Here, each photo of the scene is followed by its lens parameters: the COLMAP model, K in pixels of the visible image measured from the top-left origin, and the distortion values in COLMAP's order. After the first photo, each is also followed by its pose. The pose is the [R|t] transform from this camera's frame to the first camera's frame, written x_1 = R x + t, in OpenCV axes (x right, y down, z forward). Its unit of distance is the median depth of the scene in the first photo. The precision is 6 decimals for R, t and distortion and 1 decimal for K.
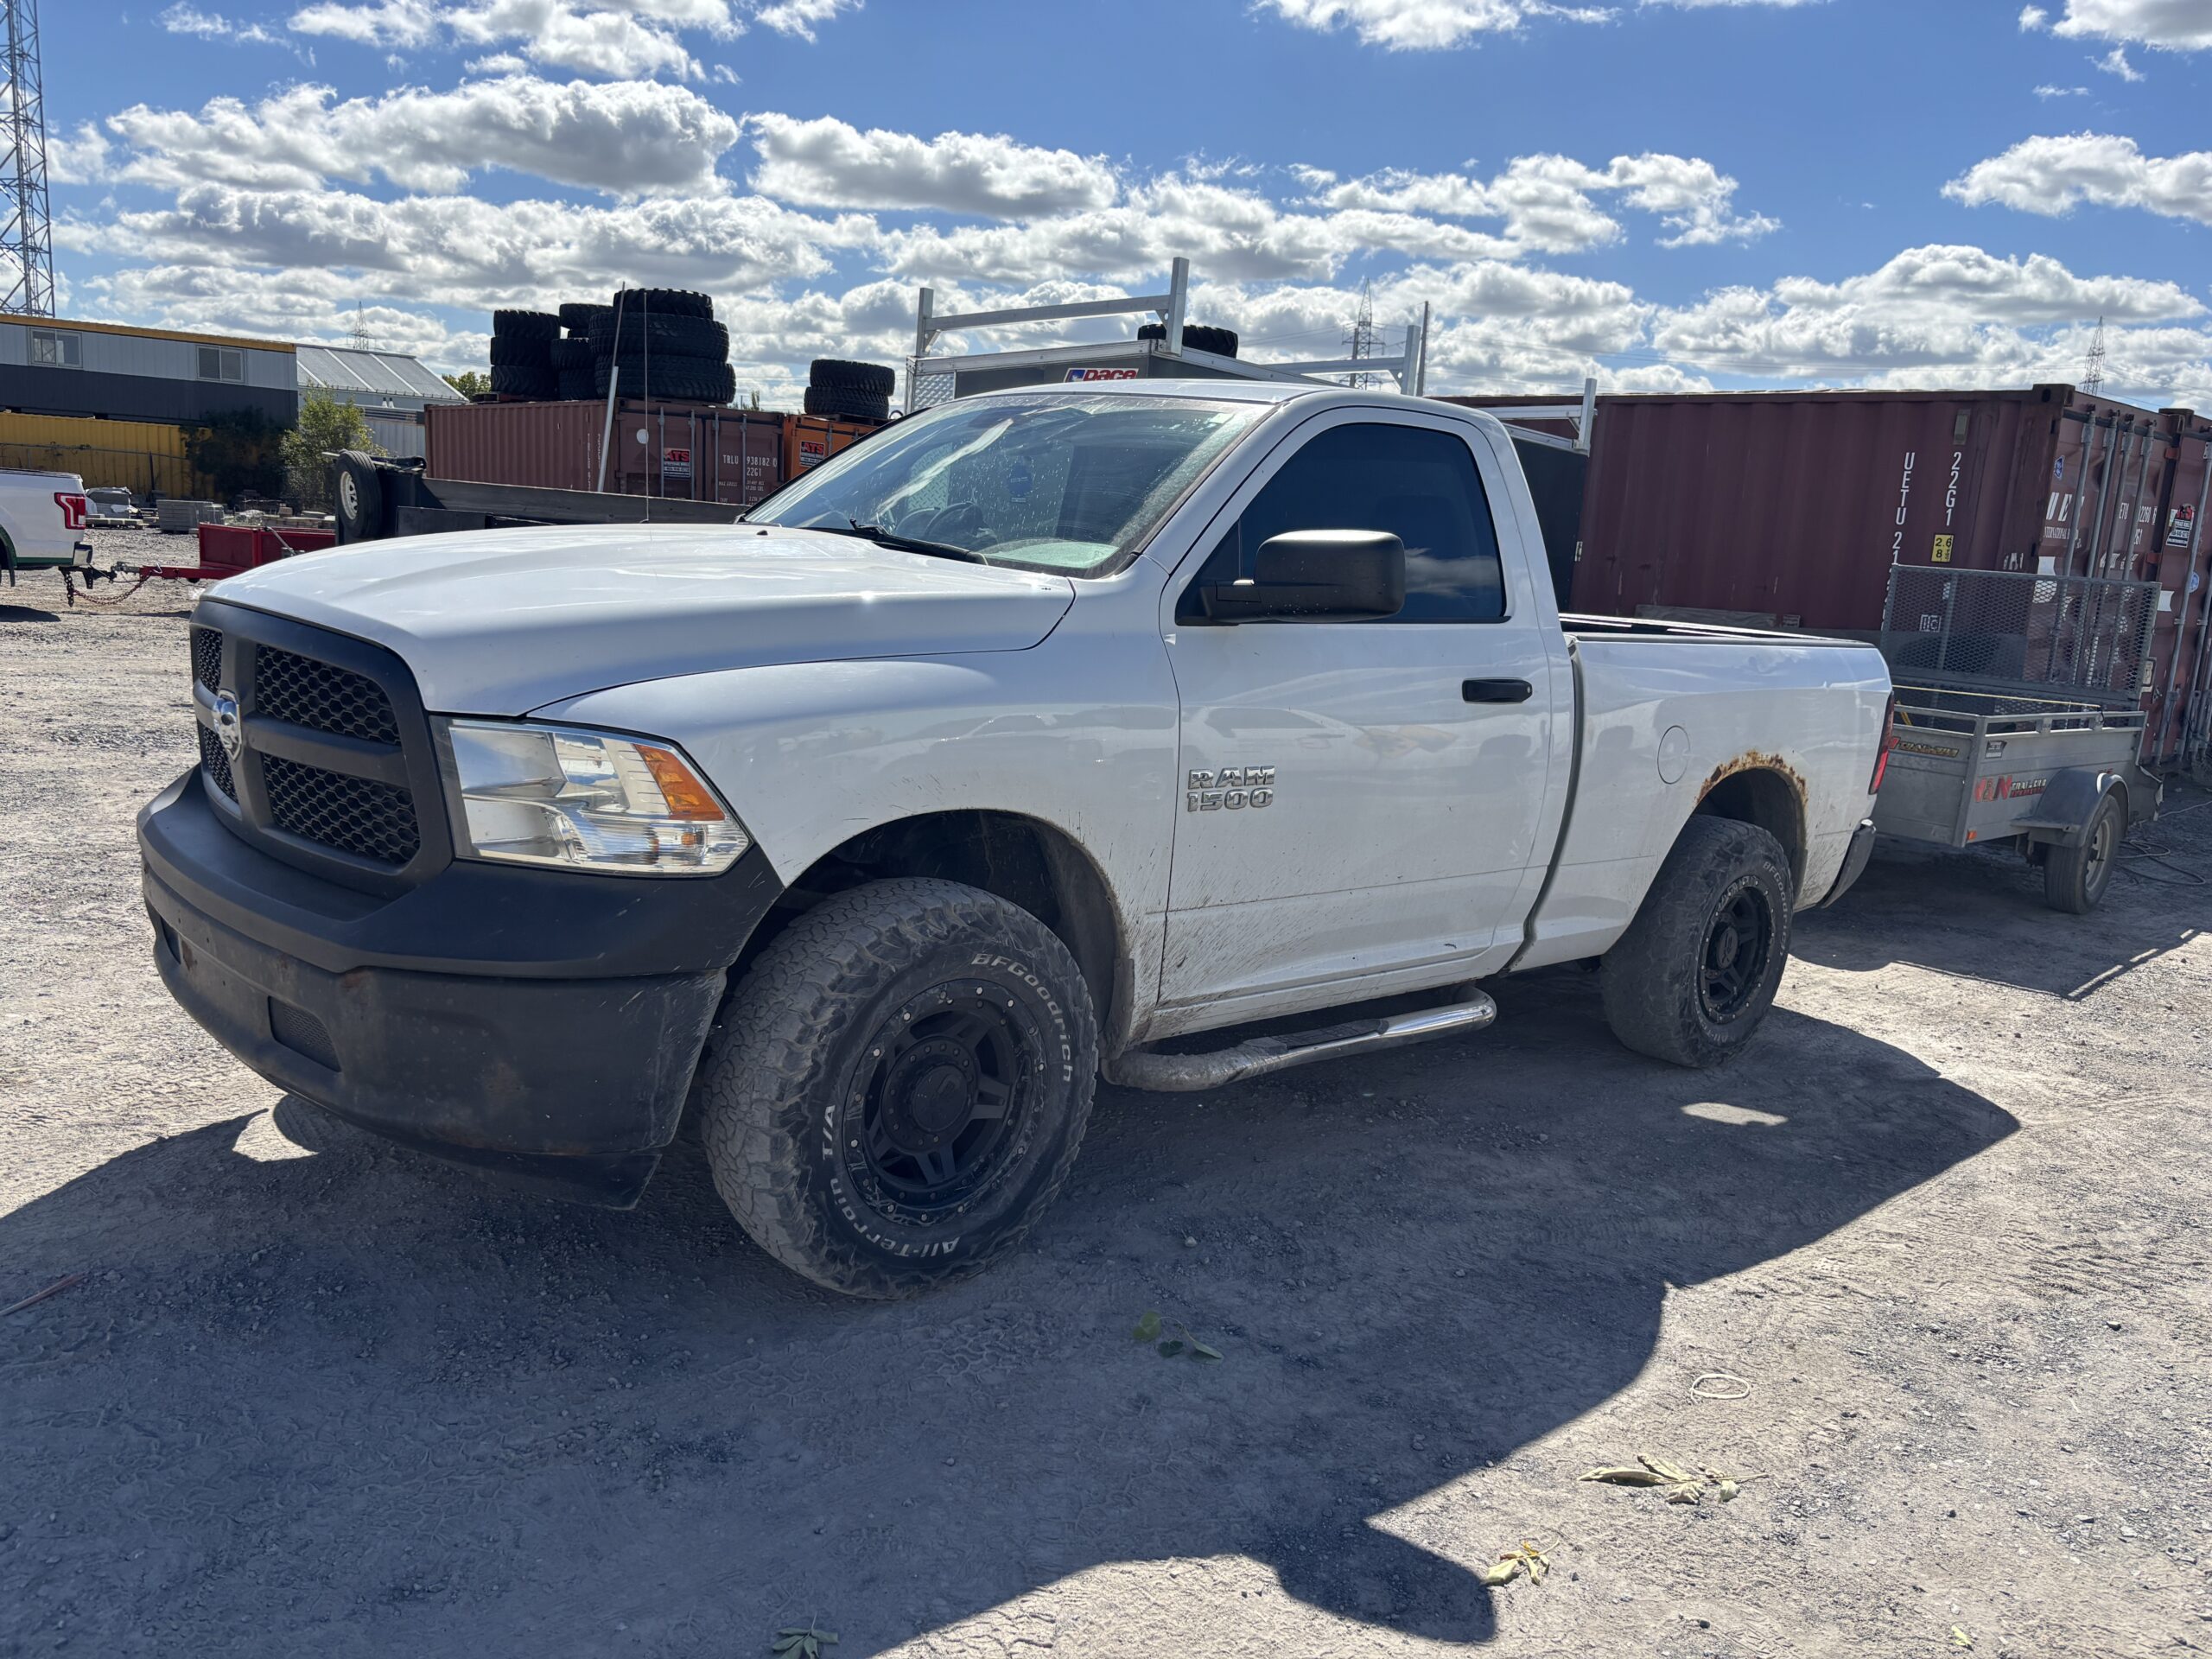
lens RADIAL K [[1709.6, 0, 1098.7], [0, 1709.6, 828.2], [0, 0, 1]] dist [0.011237, -0.006804]
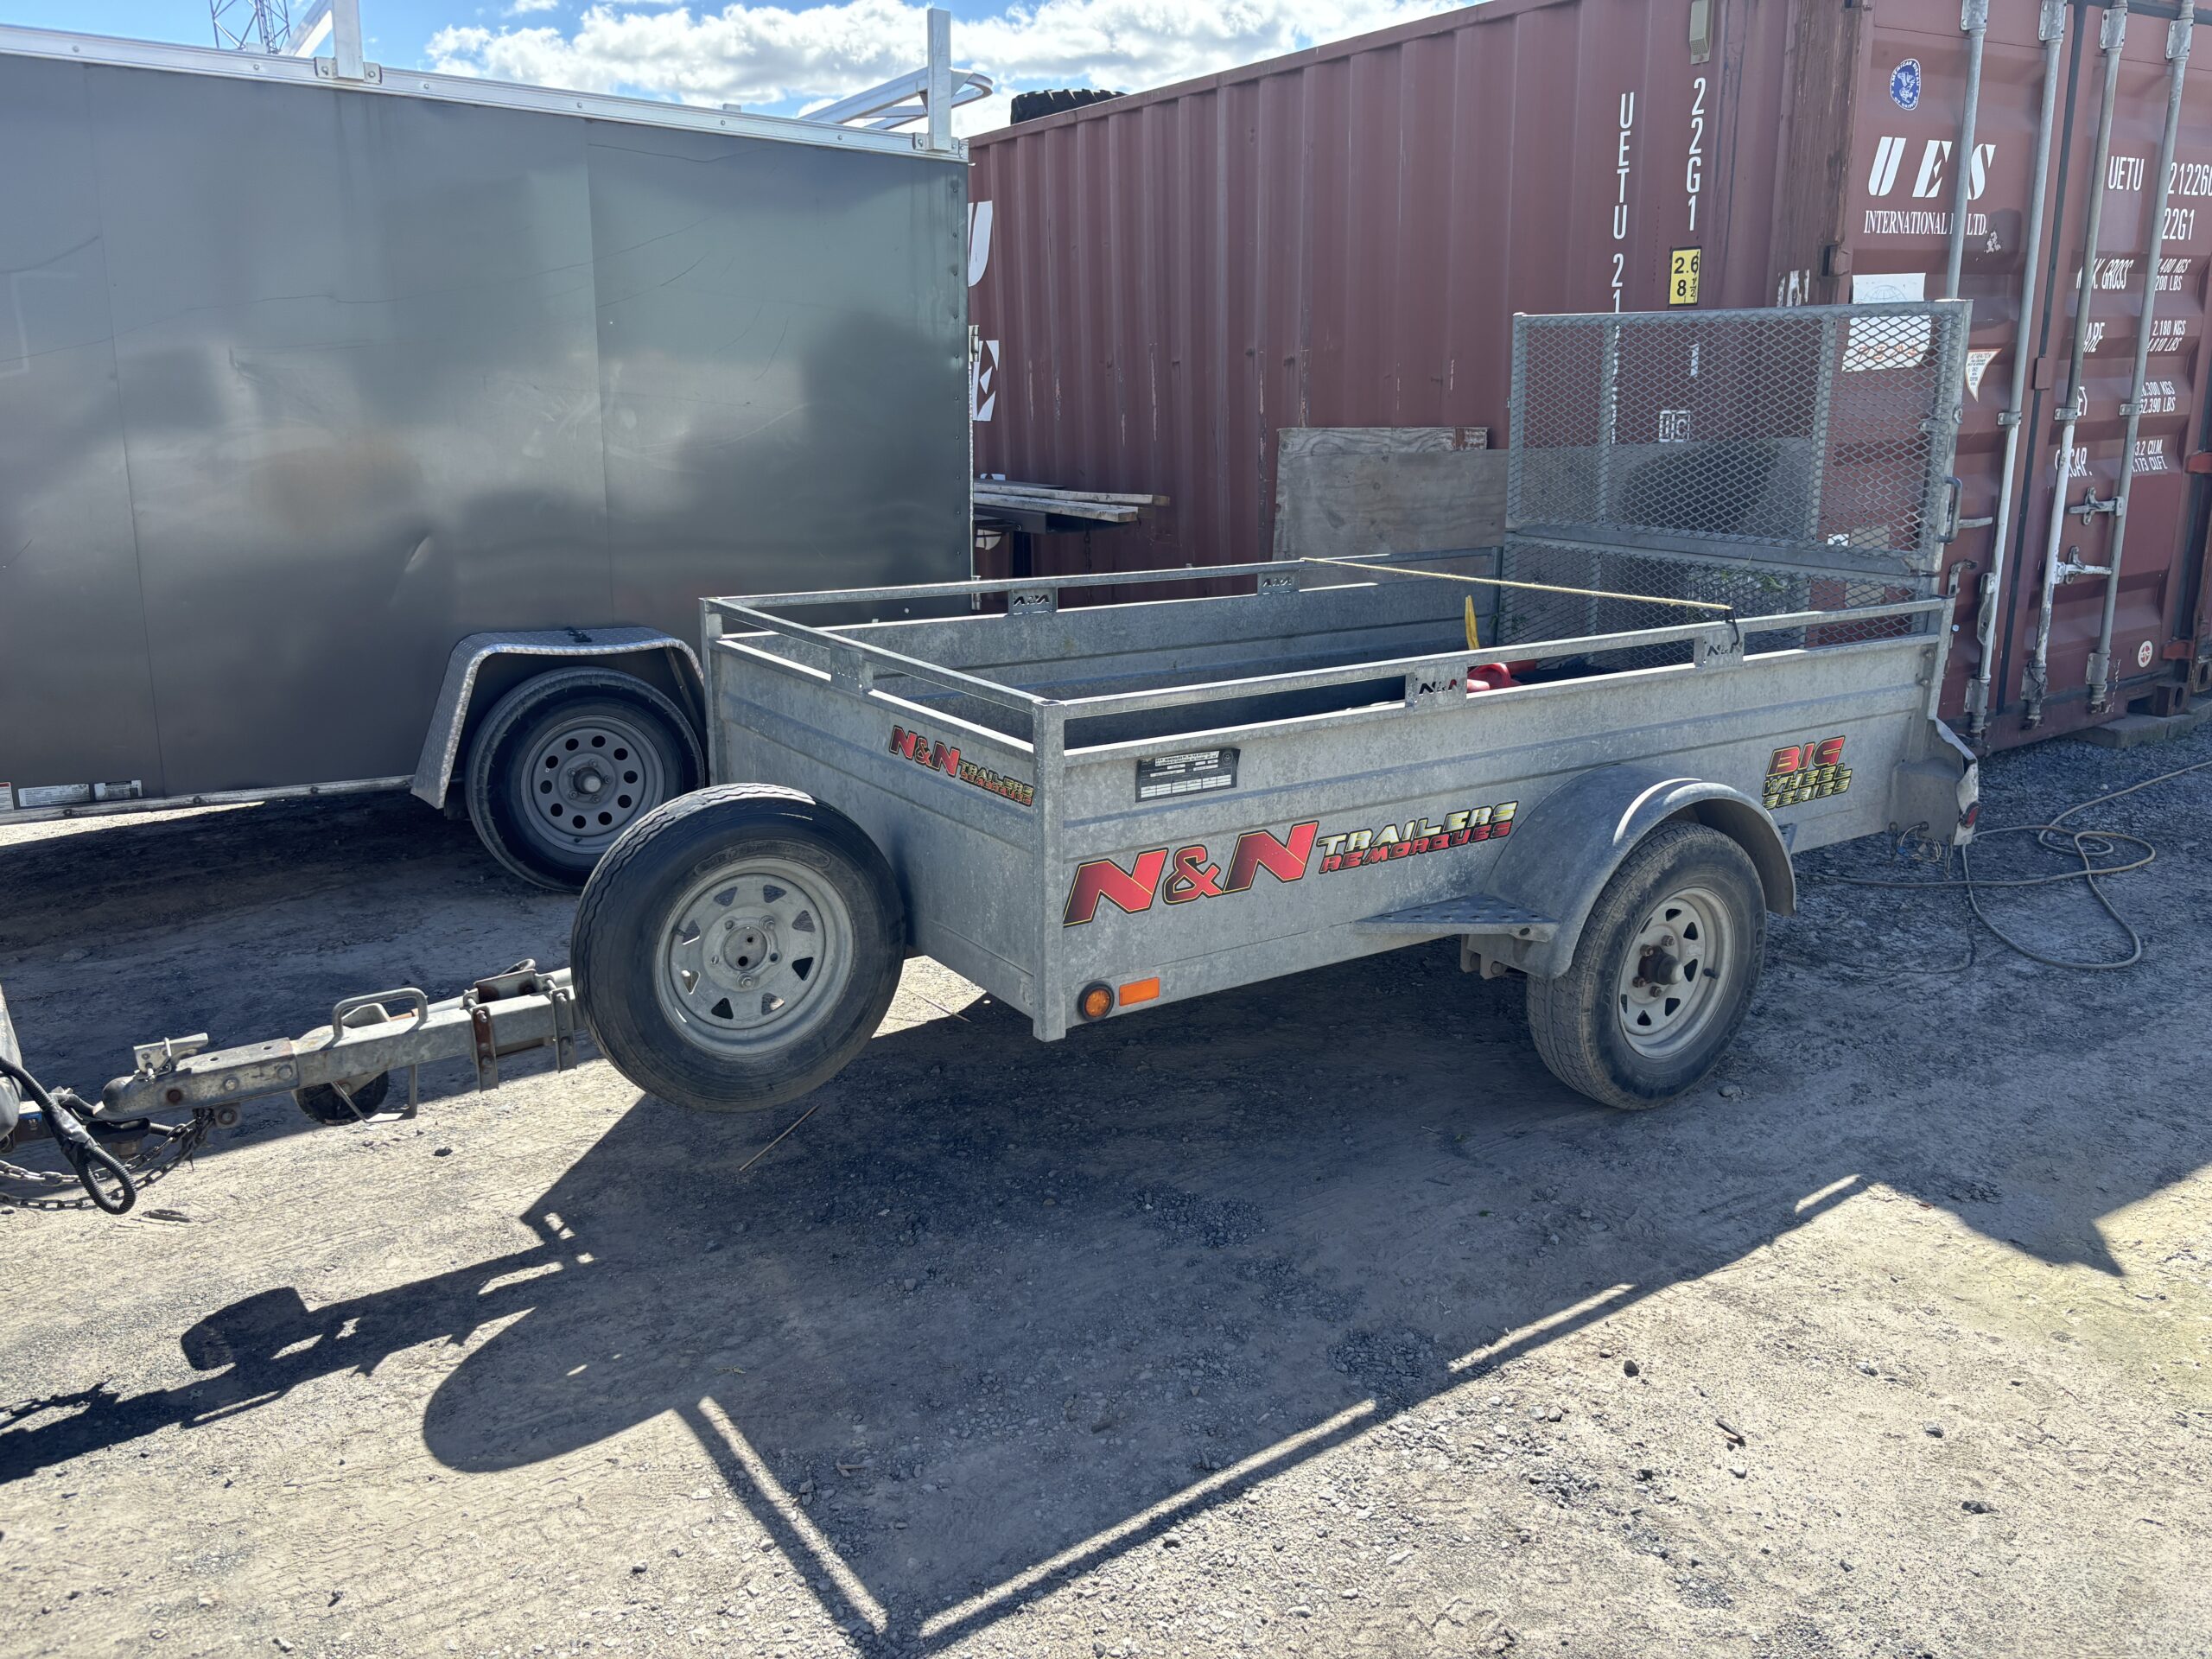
lens RADIAL K [[1709.6, 0, 1102.7], [0, 1709.6, 833.4], [0, 0, 1]] dist [0.011237, -0.006804]
pose [[0.978529, -0.028441, -0.204136, 0.428698], [0.045440, 0.995832, 0.079075, -0.046653], [0.201036, -0.086653, 0.975744, 0.457706]]
